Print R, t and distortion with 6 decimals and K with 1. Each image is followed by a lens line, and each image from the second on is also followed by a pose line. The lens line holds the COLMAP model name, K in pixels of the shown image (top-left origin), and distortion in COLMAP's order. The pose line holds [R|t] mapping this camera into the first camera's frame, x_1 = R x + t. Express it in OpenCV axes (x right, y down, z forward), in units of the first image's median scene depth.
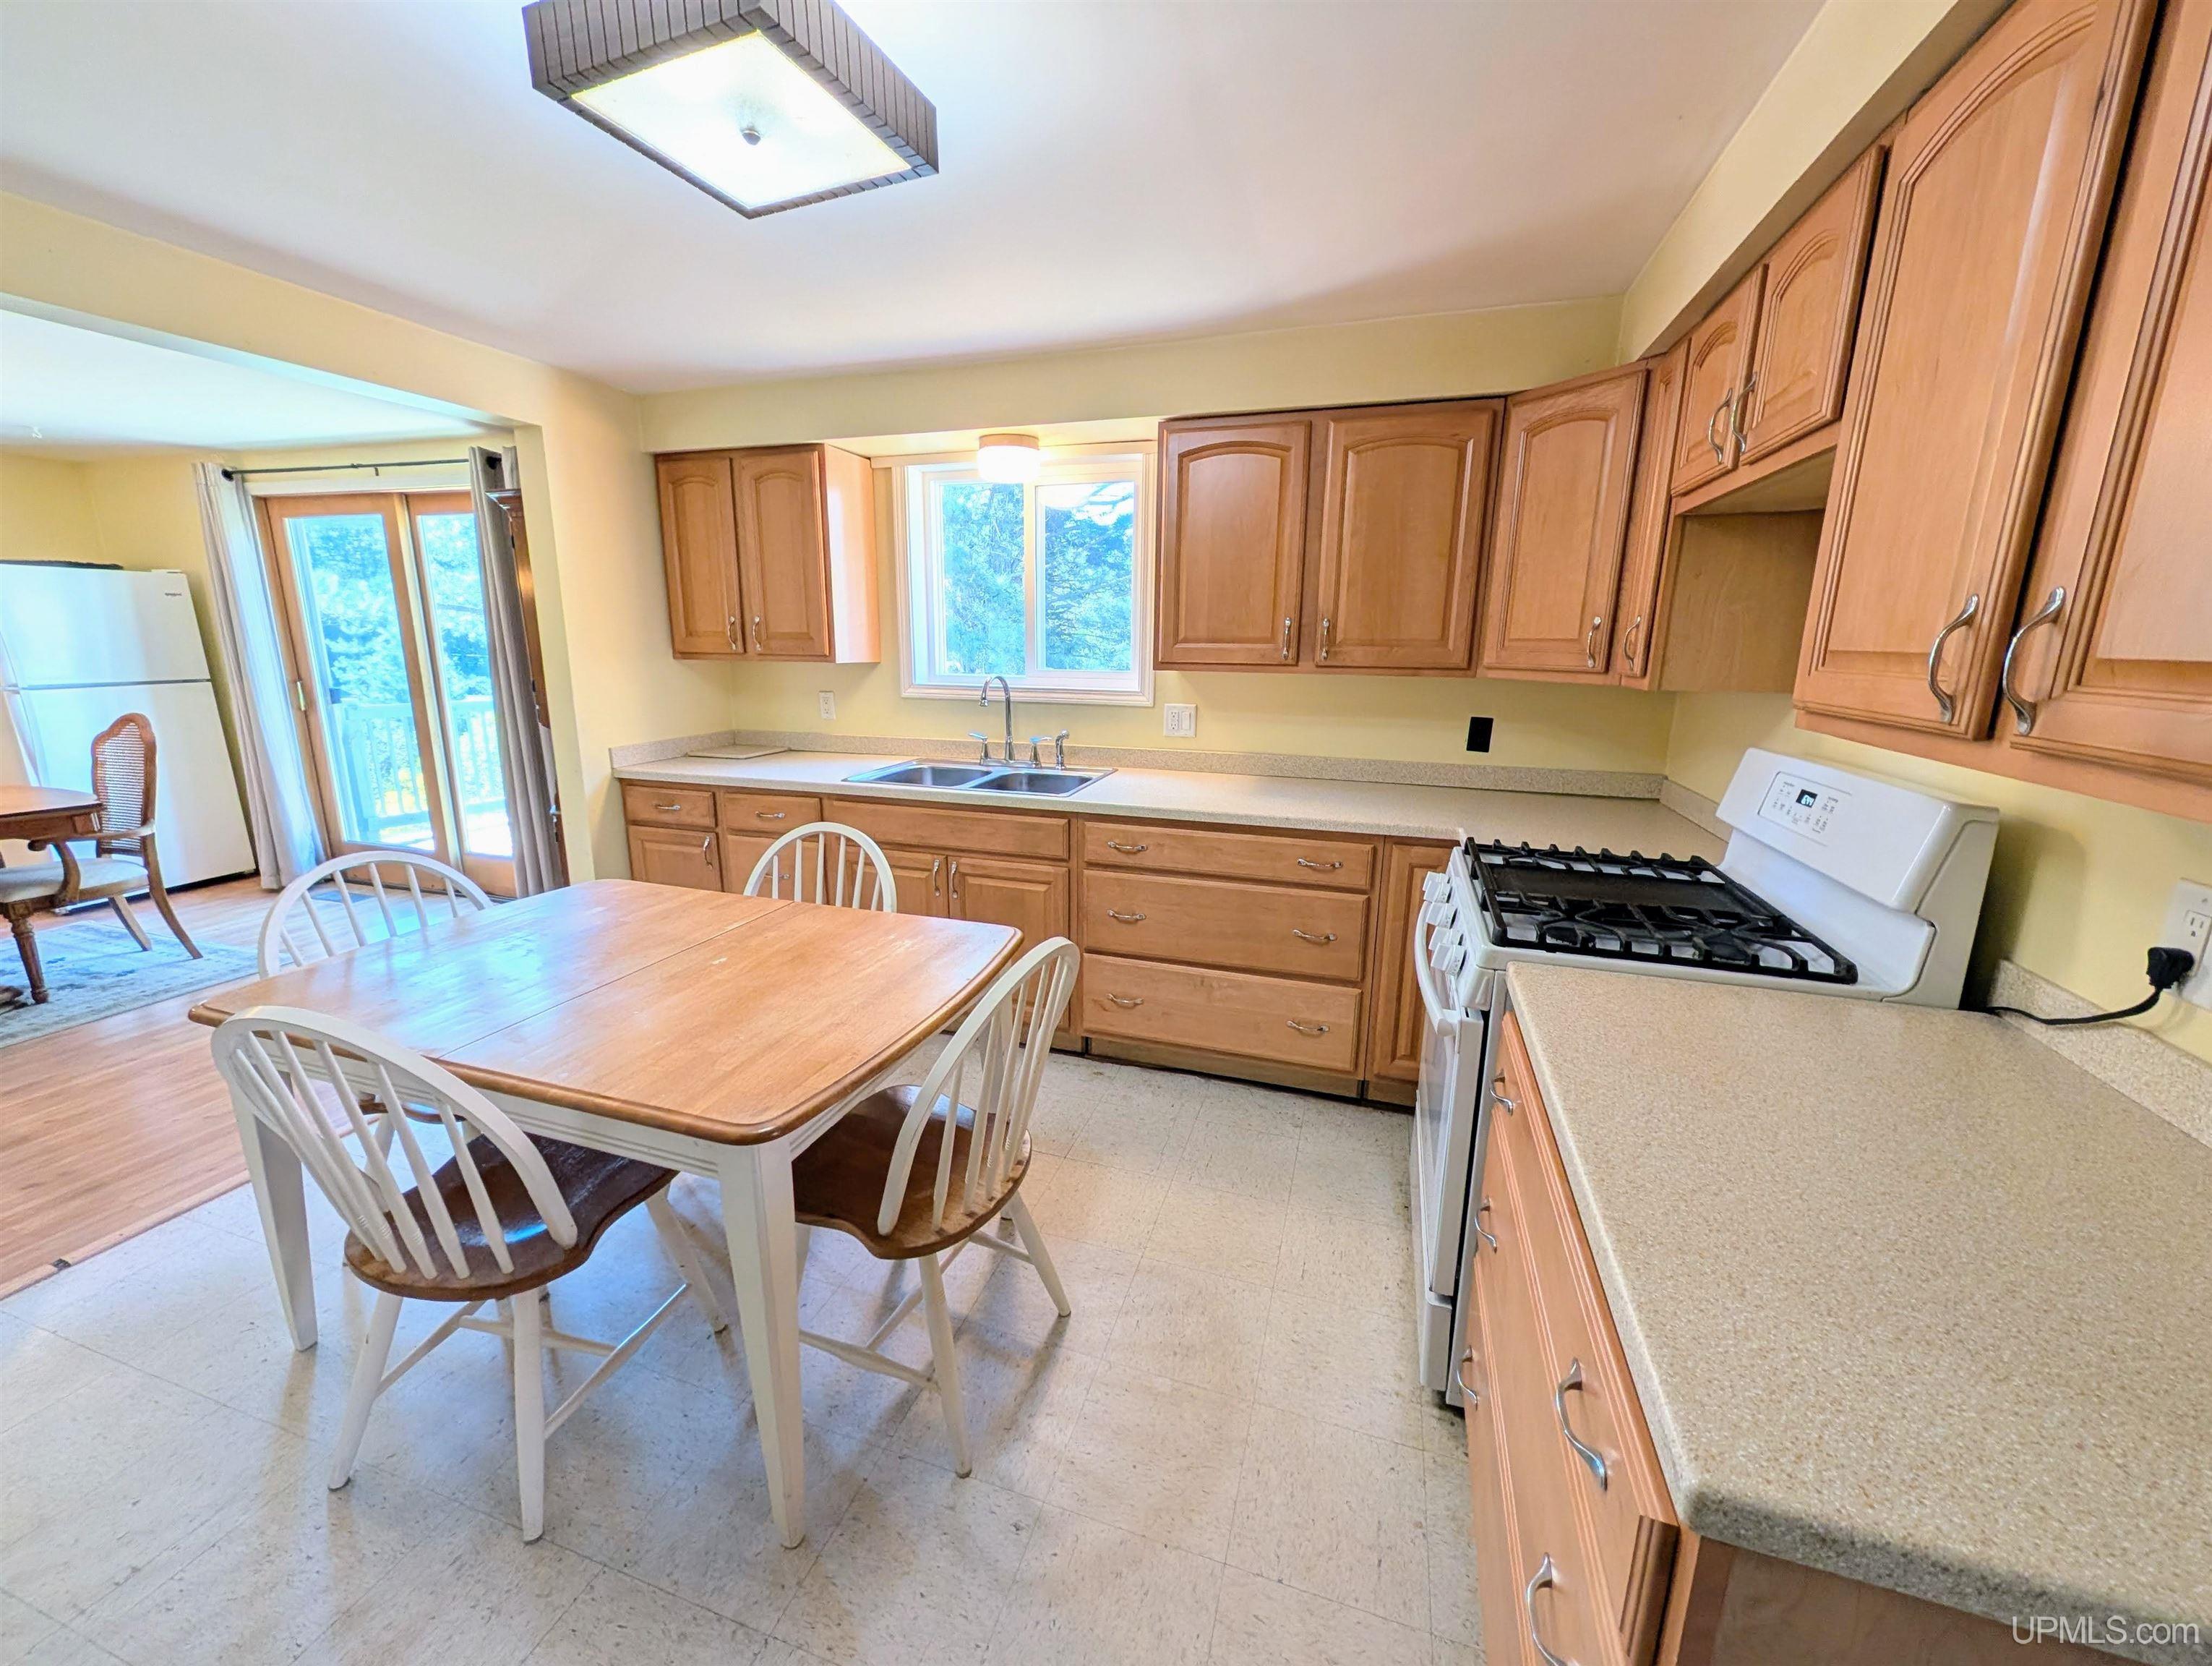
lens RADIAL K [[854.3, 0, 1115.3], [0, 854.3, 830.6], [0, 0, 1]] dist [-0.000649, -0.000157]
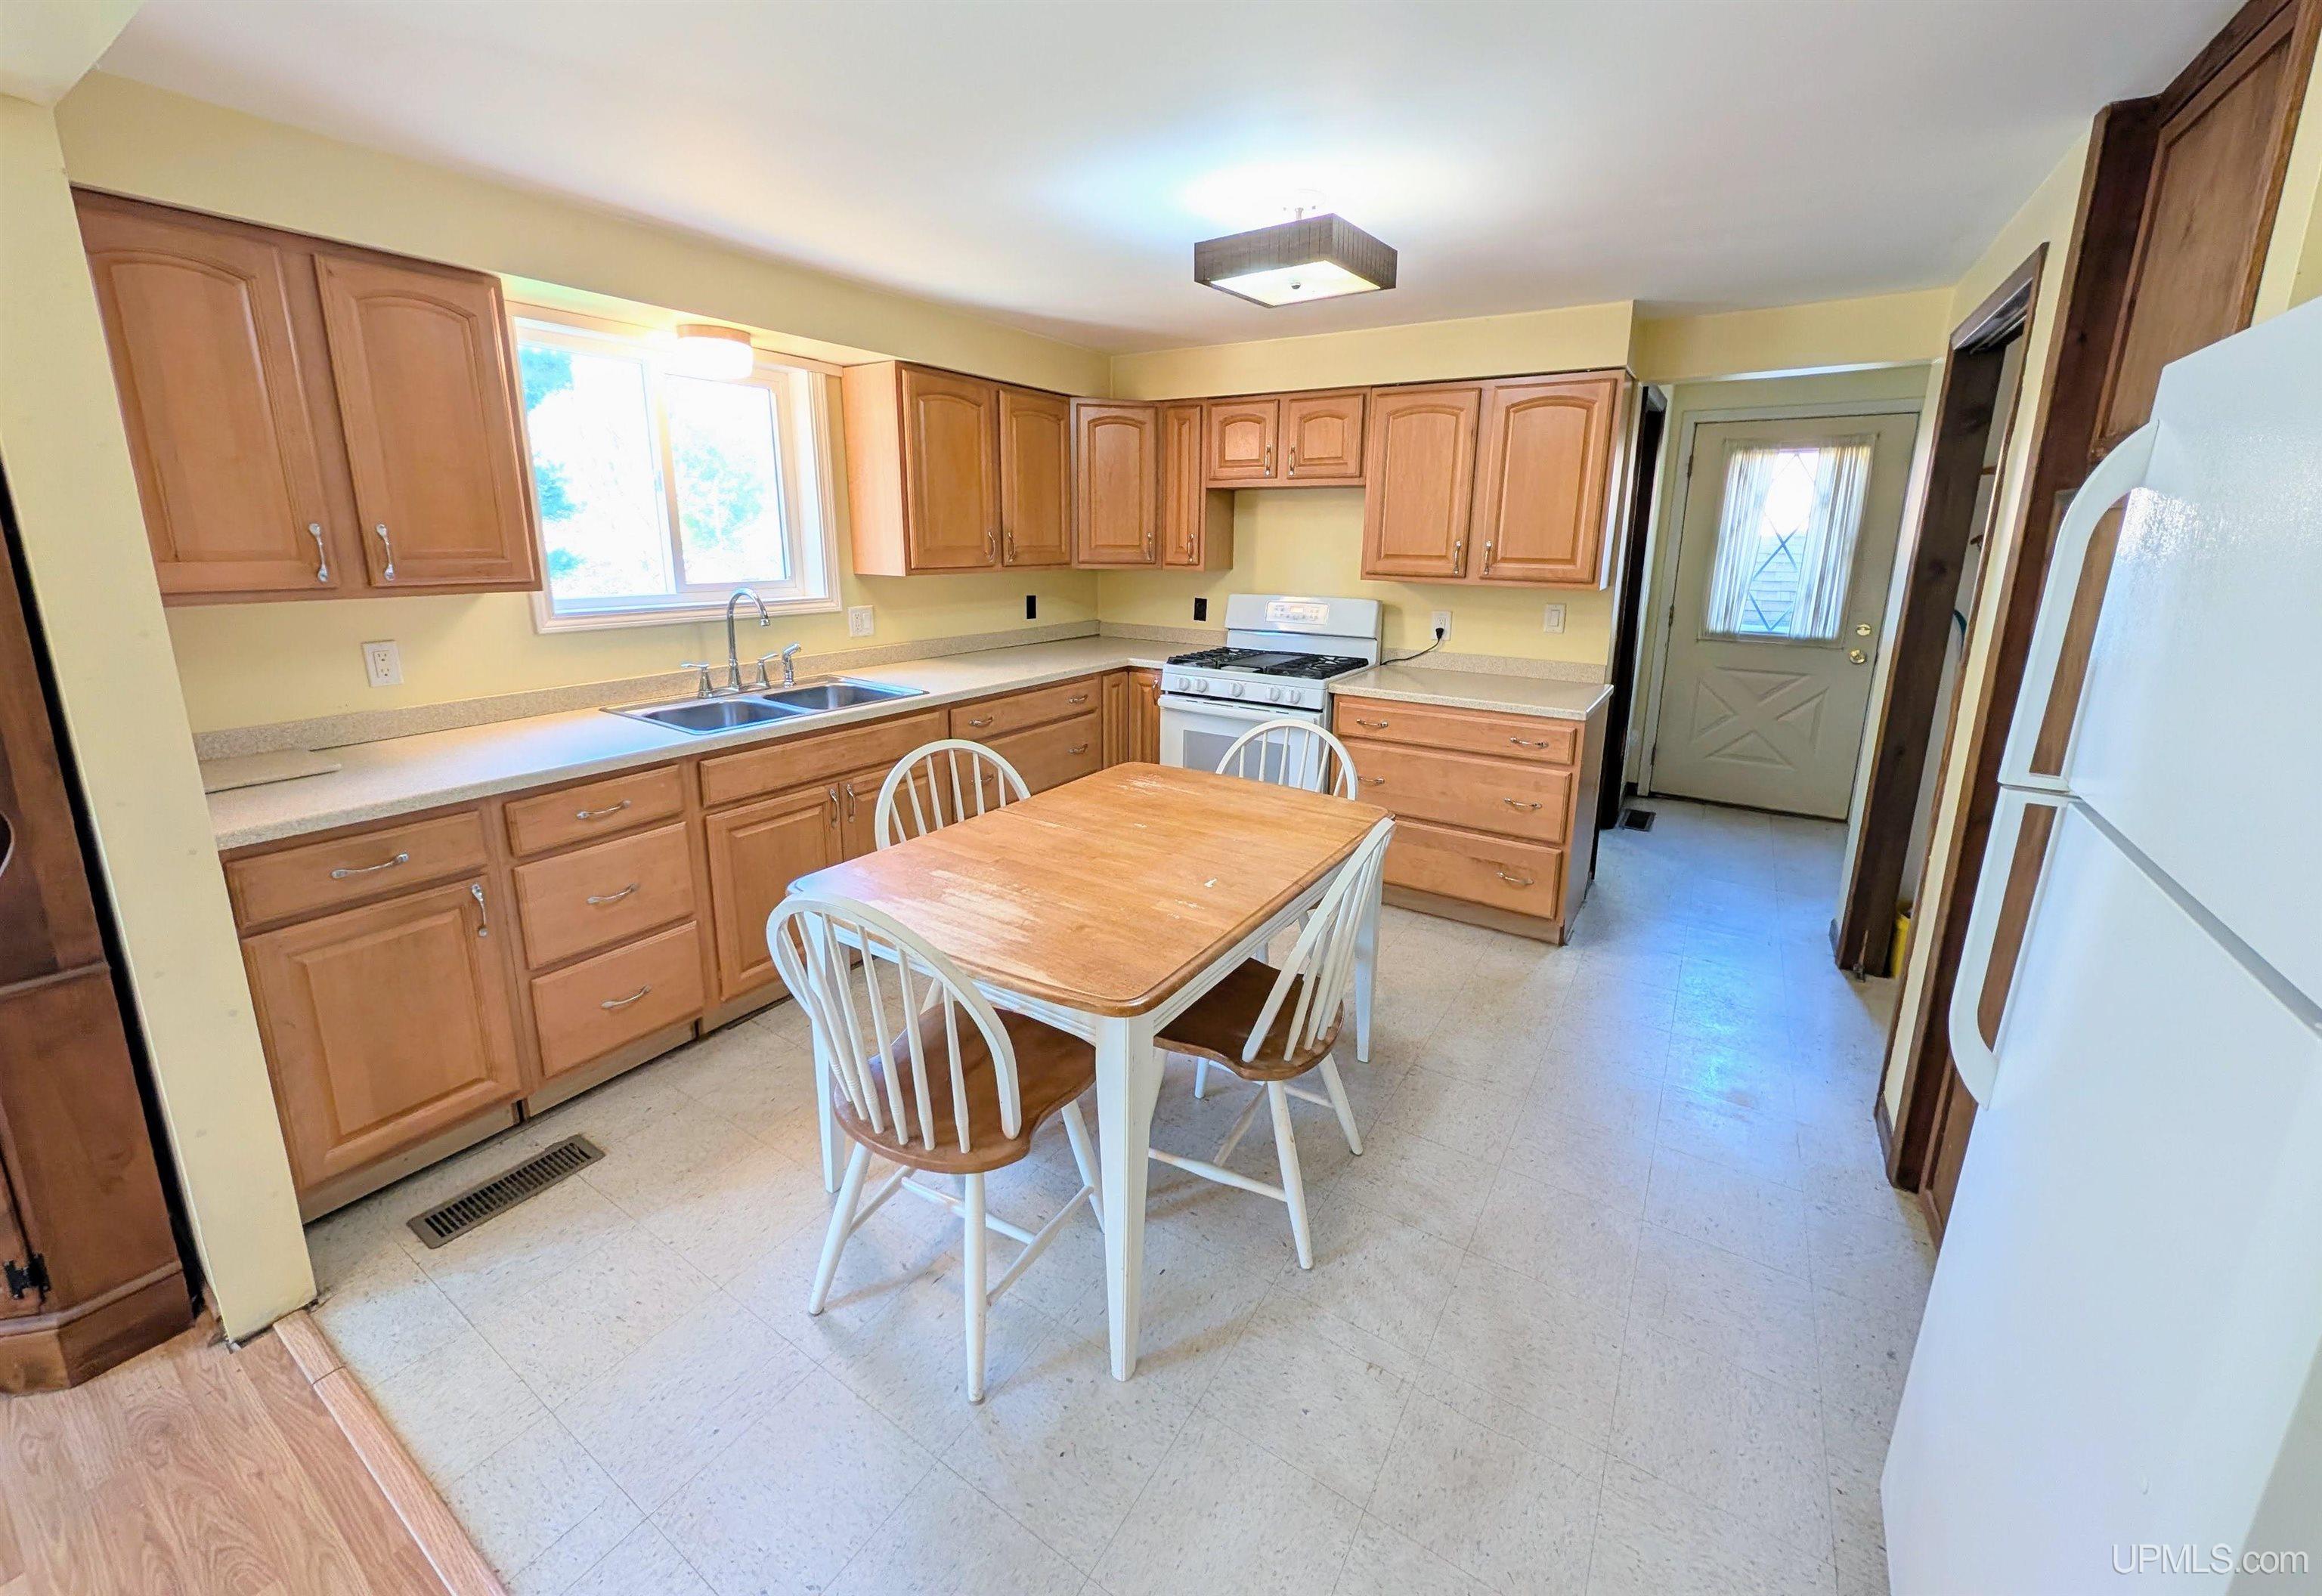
lens RADIAL K [[893.0, 0, 1161.3], [0, 893.0, 722.9], [0, 0, 1]] dist [0.002218, 0.000375]
pose [[0.261597, -0.209020, 0.942272, -0.960786], [0.204166, 0.966161, 0.157638, -0.109286], [-0.943336, 0.151142, 0.295420, 0.336092]]
